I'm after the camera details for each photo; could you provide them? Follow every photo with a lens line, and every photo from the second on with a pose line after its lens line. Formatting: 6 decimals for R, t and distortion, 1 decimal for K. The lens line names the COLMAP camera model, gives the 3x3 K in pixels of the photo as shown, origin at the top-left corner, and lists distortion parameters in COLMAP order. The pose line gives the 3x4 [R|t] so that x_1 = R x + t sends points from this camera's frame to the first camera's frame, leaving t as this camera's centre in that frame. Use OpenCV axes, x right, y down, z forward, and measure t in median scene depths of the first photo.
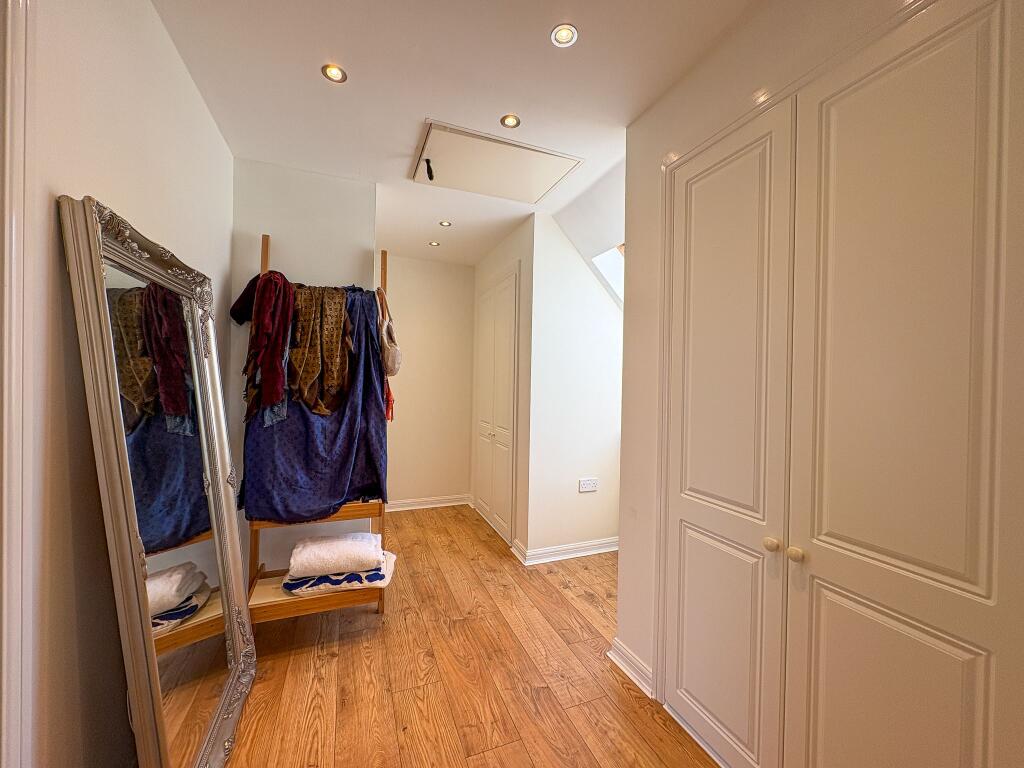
lens RADIAL K [[405.9, 0, 513.6], [0, 405.9, 386.4], [0, 0, 1]] dist [-0.002675, 0.000783]
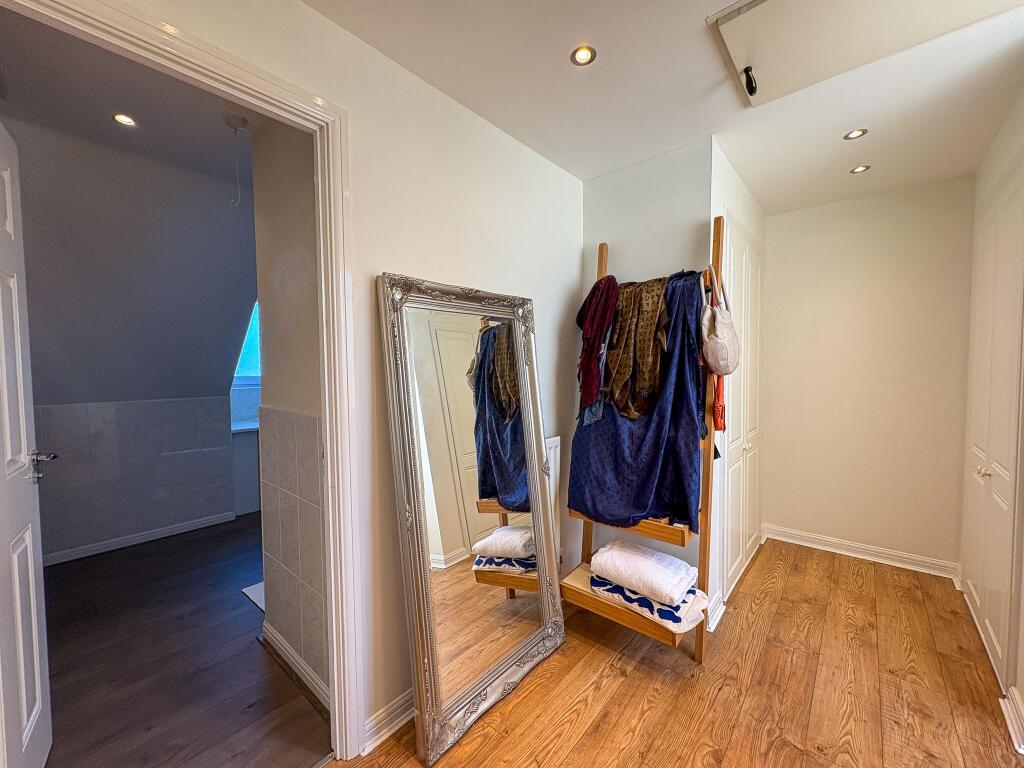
lens RADIAL K [[405.9, 0, 505.7], [0, 405.9, 386.6], [0, 0, 1]] dist [-0.002675, 0.000783]
pose [[0.456049, 0.016265, -0.889806, 0.244032], [0.008375, 0.999710, 0.022566, -0.028468], [0.889915, -0.017743, 0.455780, 0.313100]]
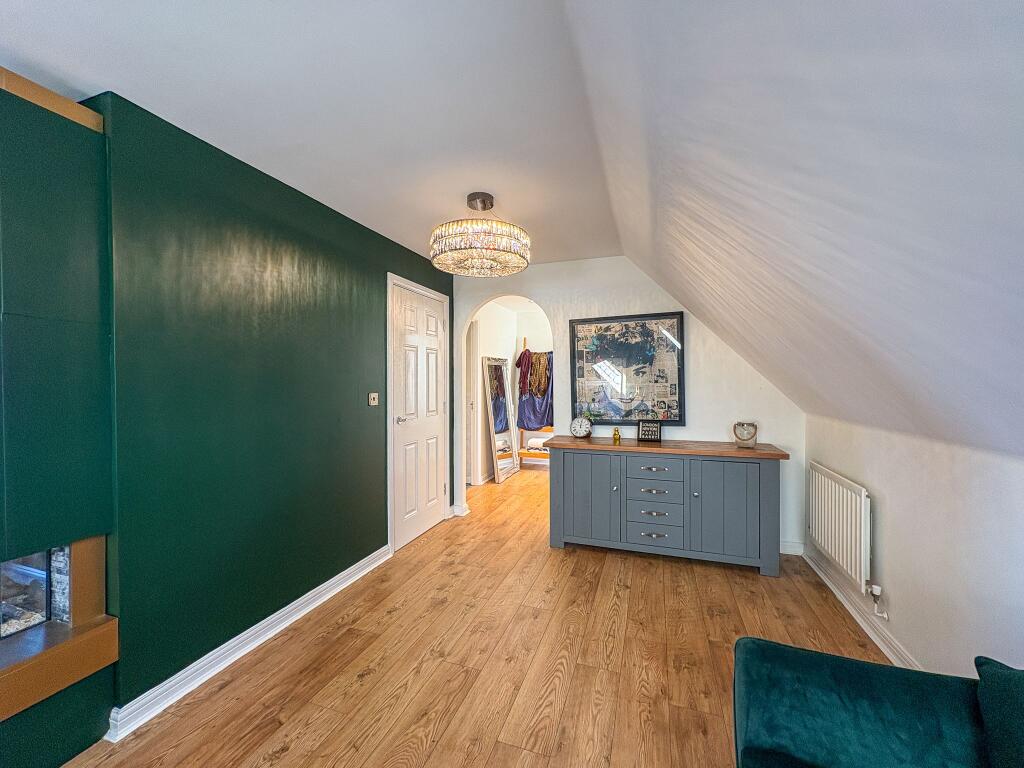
lens RADIAL K [[405.9, 0, 511.6], [0, 405.9, 382.9], [0, 0, 1]] dist [-0.002675, 0.000783]
pose [[0.760481, -0.011166, -0.649264, 1.374081], [0.008172, 0.999938, -0.007625, -0.017494], [0.649308, 0.000493, 0.760525, -1.467915]]
